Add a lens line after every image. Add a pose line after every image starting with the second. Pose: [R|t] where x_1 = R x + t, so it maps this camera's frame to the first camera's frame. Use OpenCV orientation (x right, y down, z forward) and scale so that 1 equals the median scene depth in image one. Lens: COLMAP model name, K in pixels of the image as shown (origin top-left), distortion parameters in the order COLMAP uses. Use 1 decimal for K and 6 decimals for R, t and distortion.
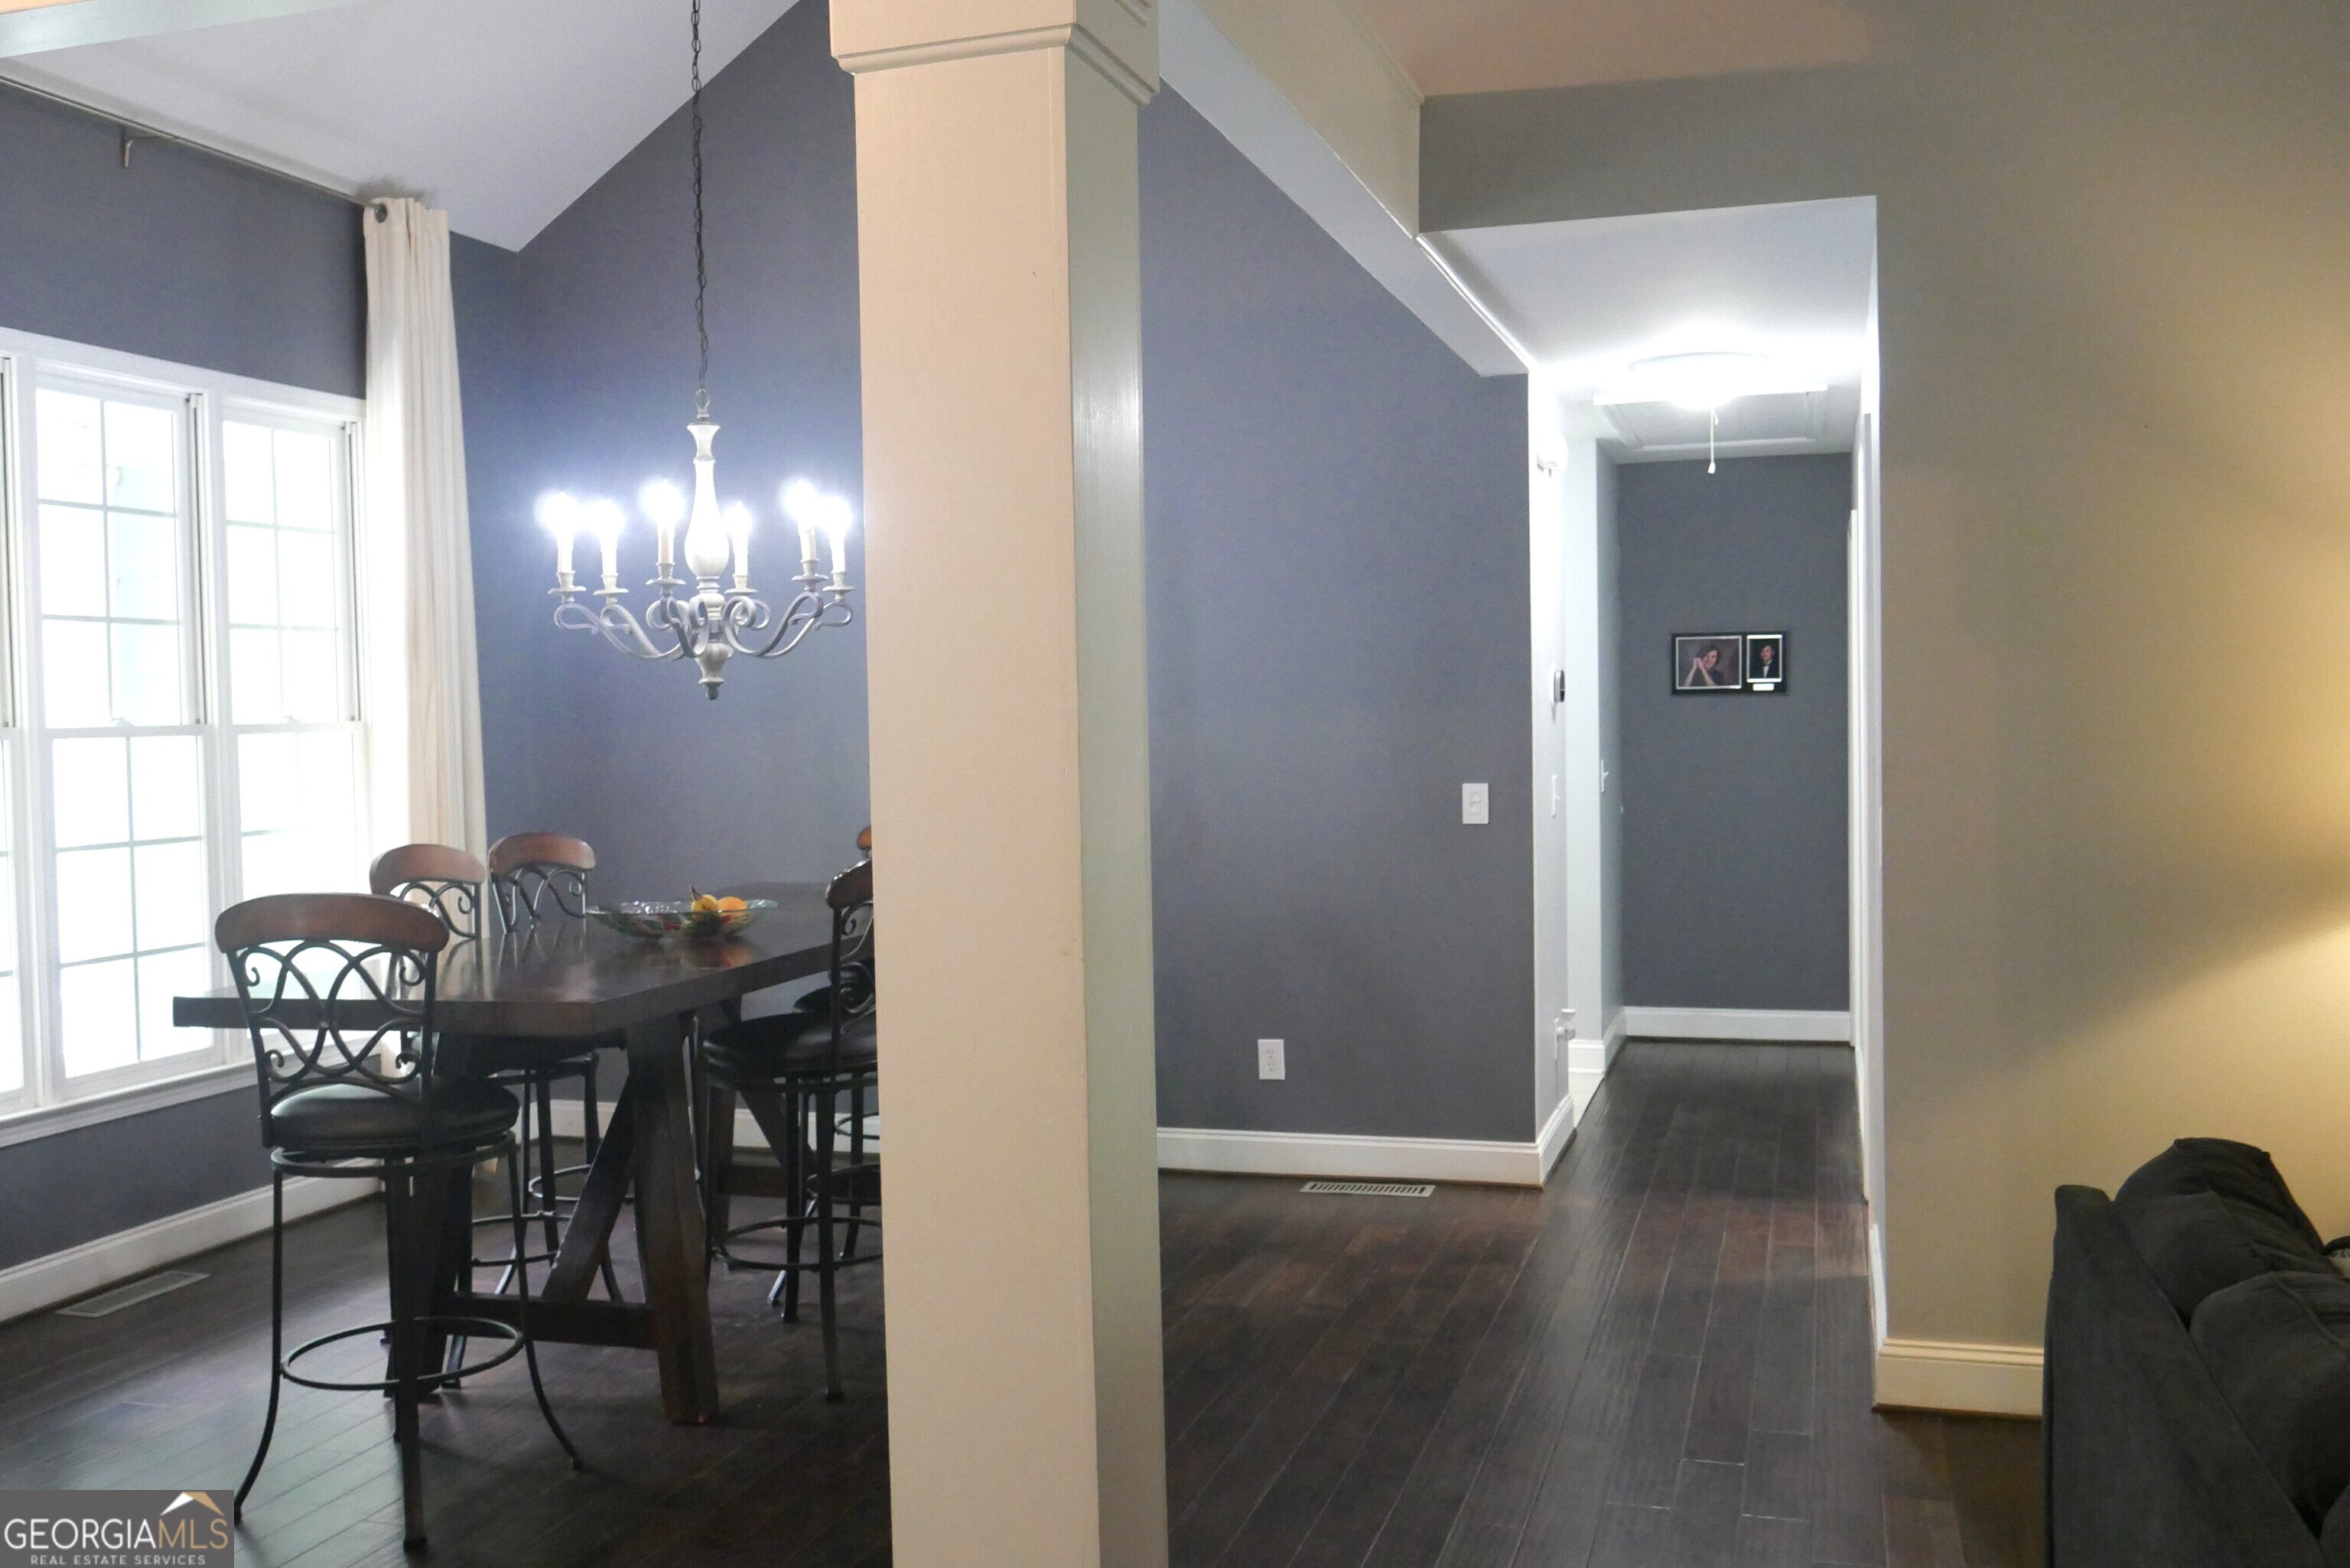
lens RADIAL K [[2144.8, 0, 1160.1], [0, 2144.8, 782.5], [0, 0, 1]] dist [-0.024674, 0.001800]
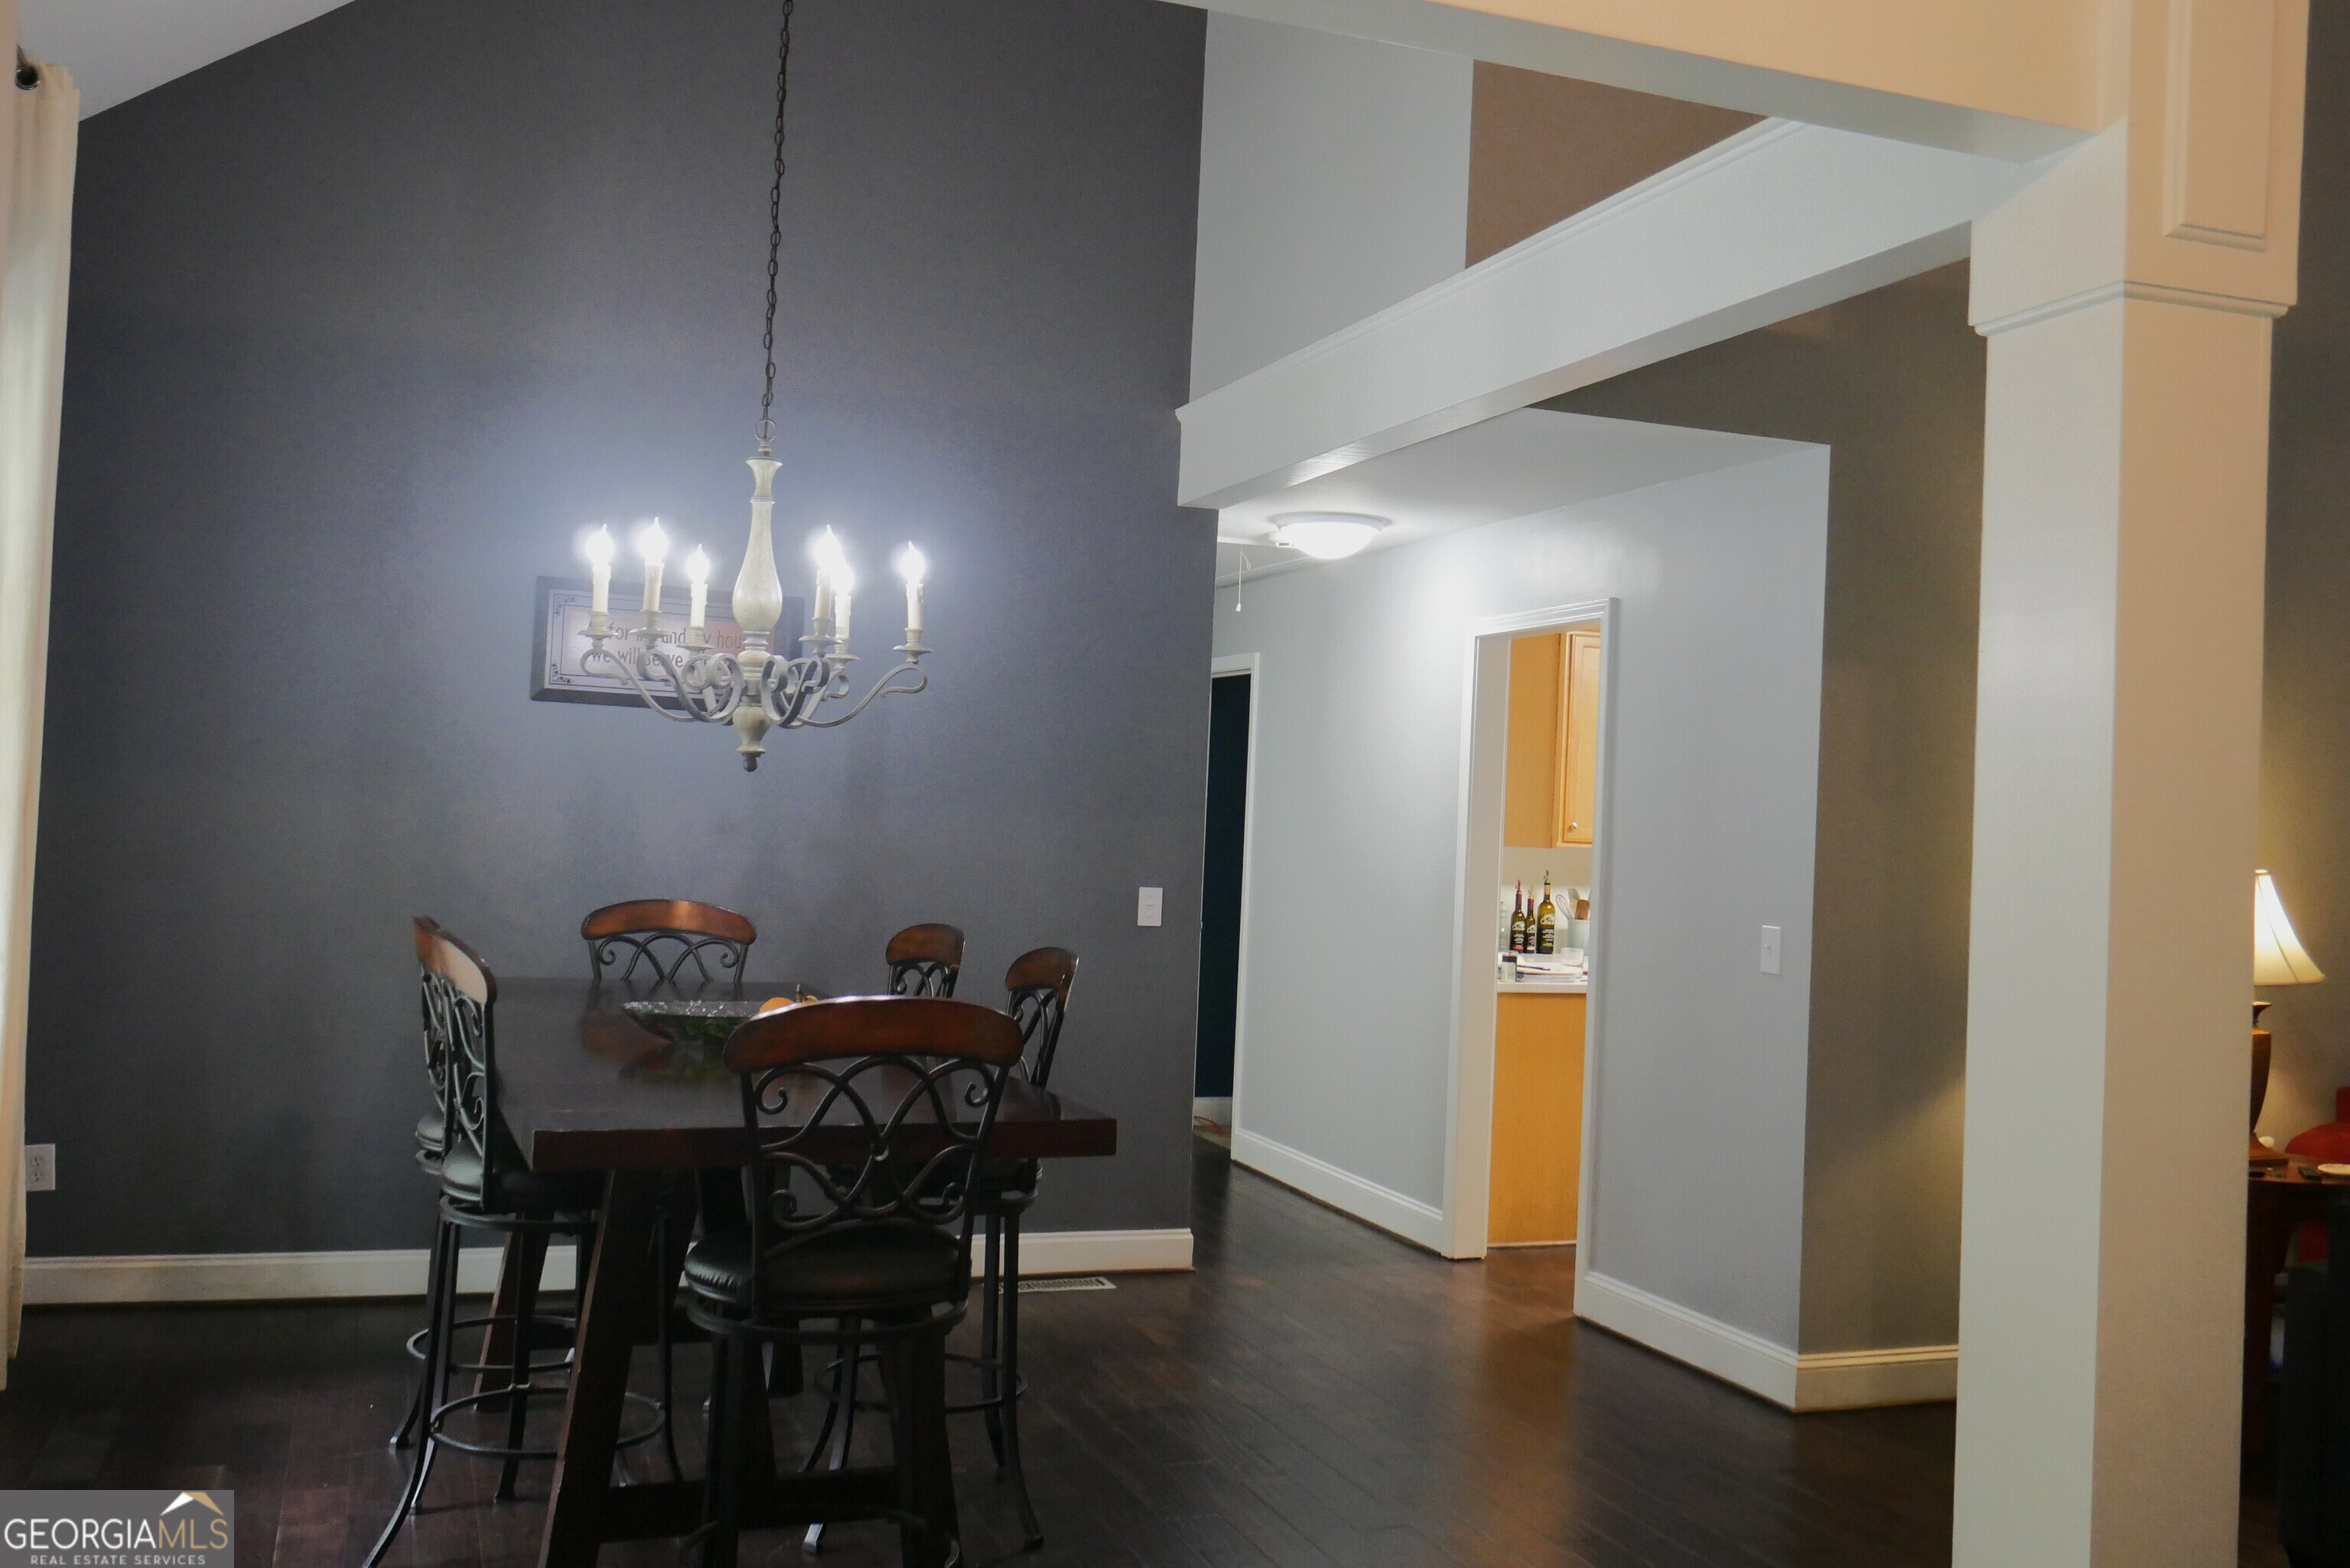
lens RADIAL K [[2144.8, 0, 1163.1], [0, 2144.8, 763.7], [0, 0, 1]] dist [-0.024674, 0.001800]
pose [[0.787887, 0.069046, 0.611937, -0.612669], [-0.038838, 0.997288, -0.062522, 0.006604], [-0.614594, 0.025494, 0.788431, 0.204755]]
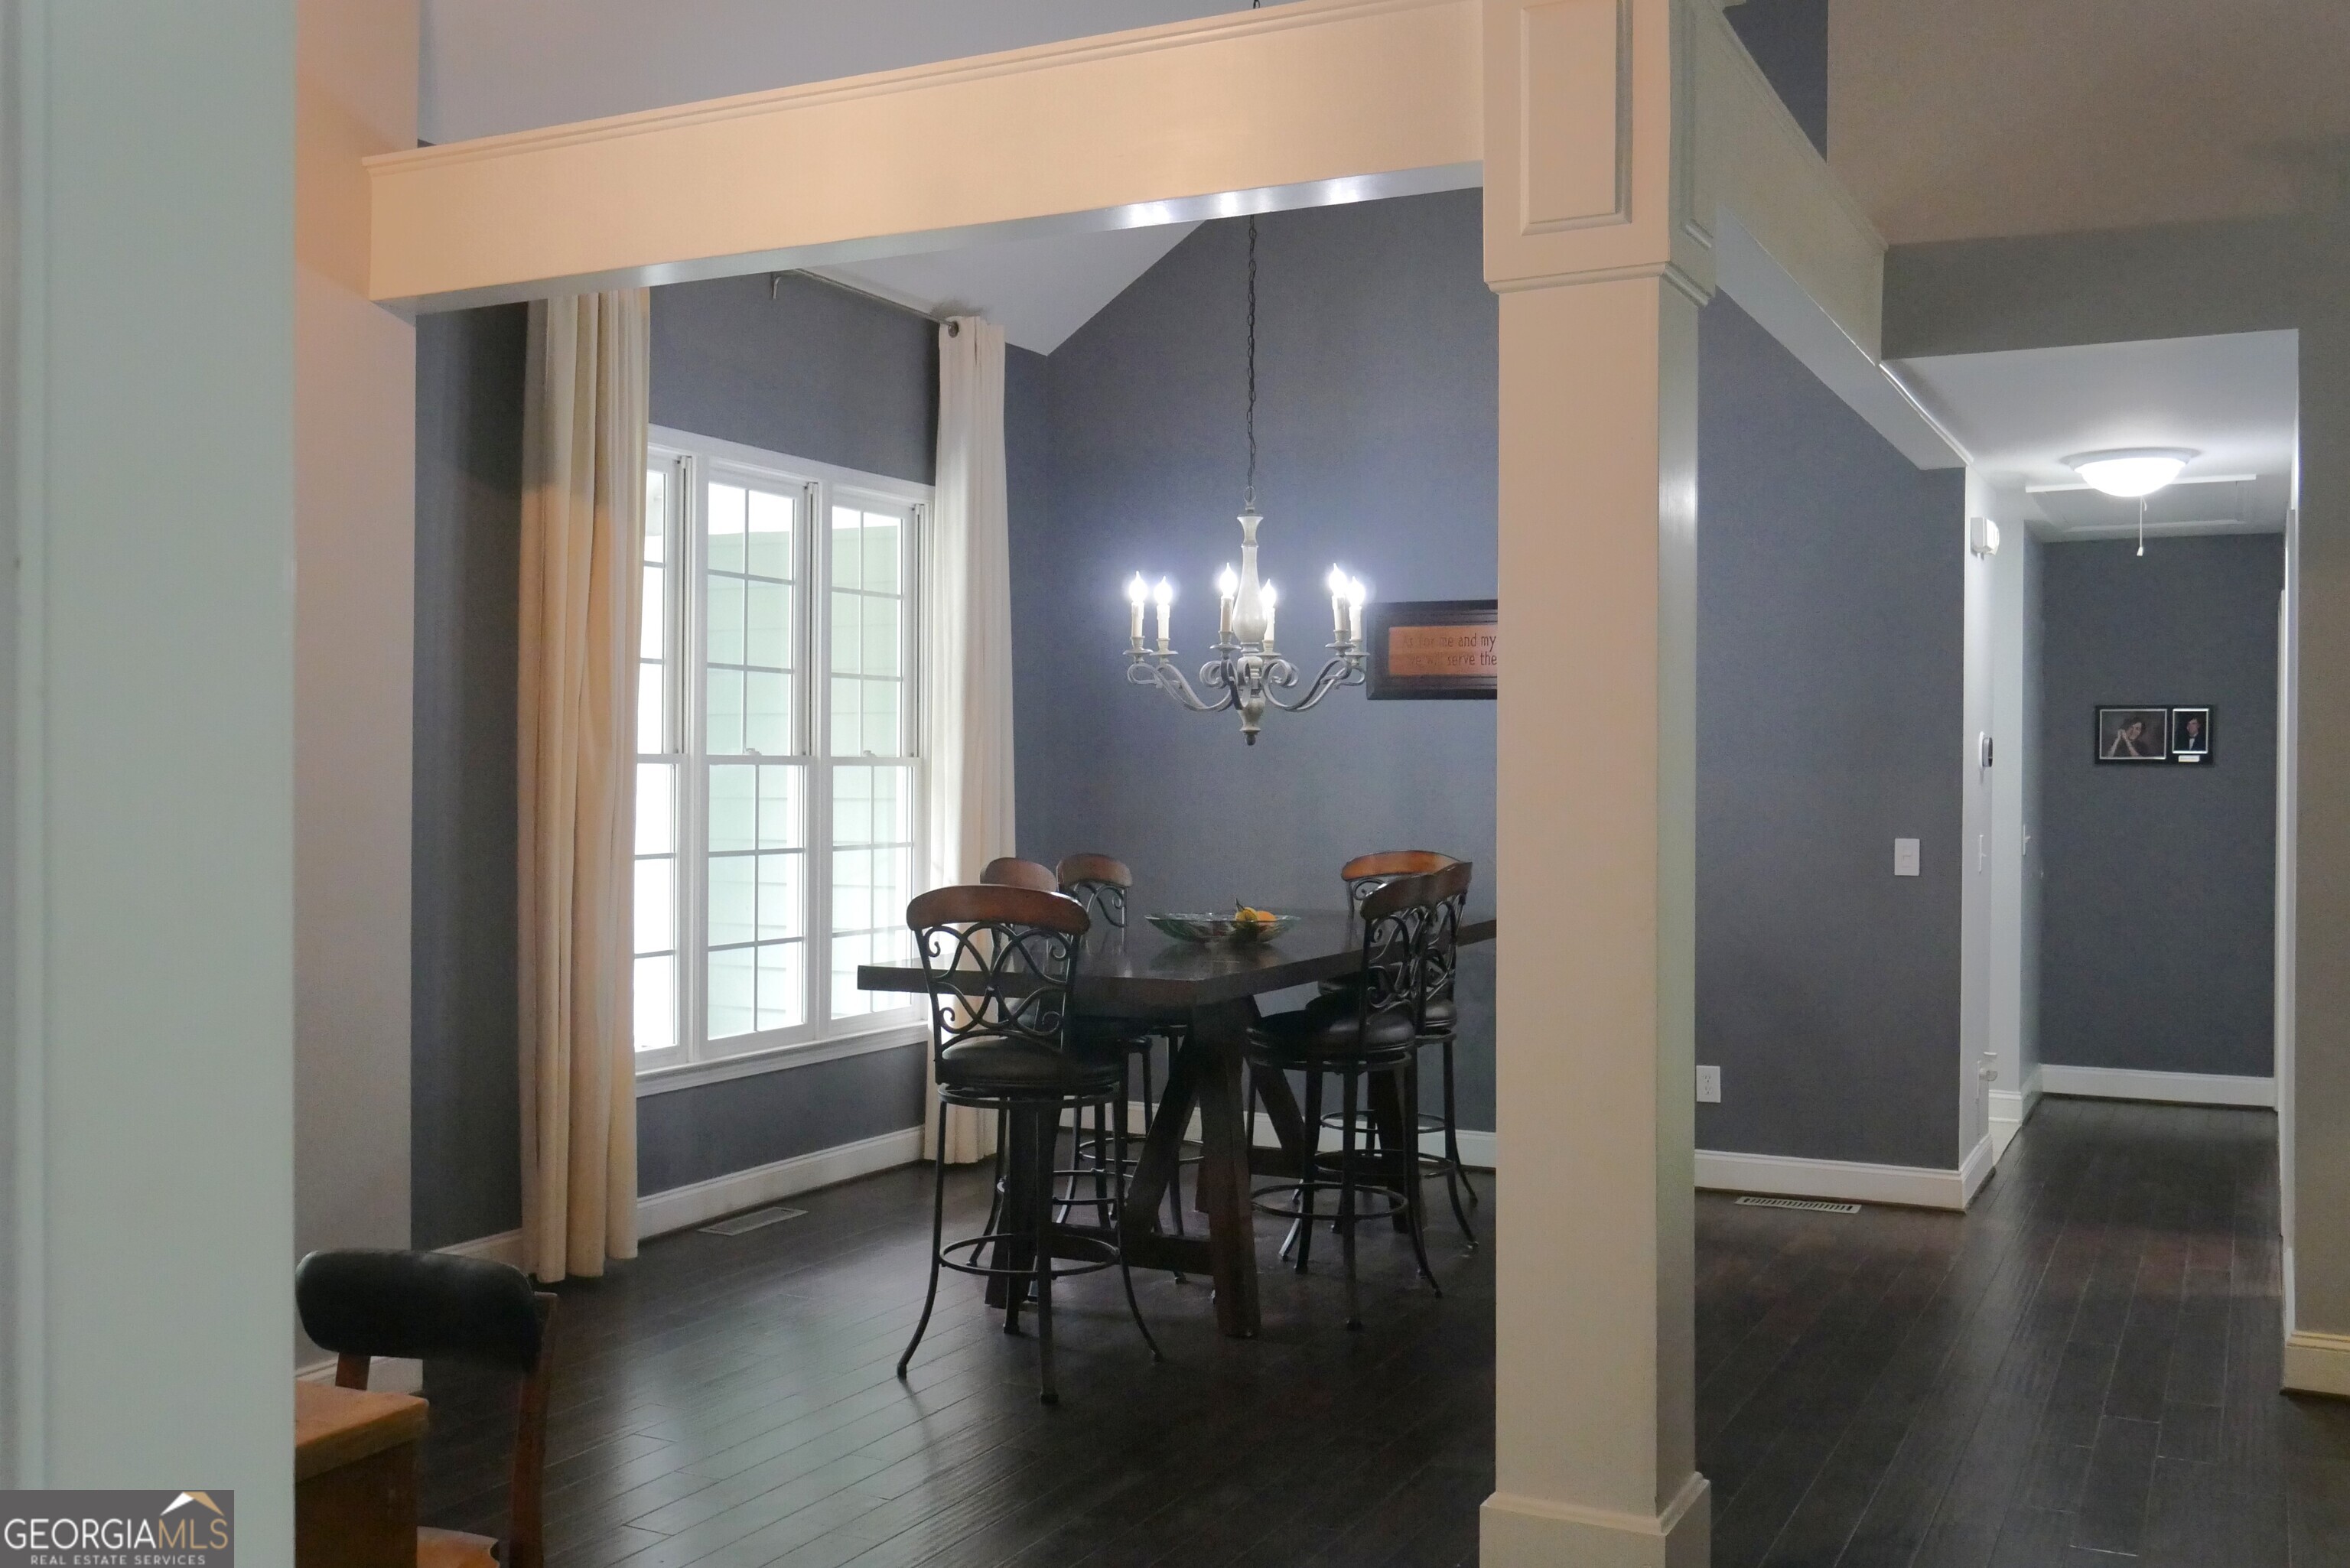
lens RADIAL K [[2199.6, 0, 1127.3], [0, 2199.6, 769.8], [0, 0, 1]] dist [-0.015638, 0.000000]
pose [[0.984023, 0.025289, -0.176238, -0.059947], [-0.031151, 0.999047, -0.030574, 0.014752], [0.175297, 0.035576, 0.983873, -0.217350]]
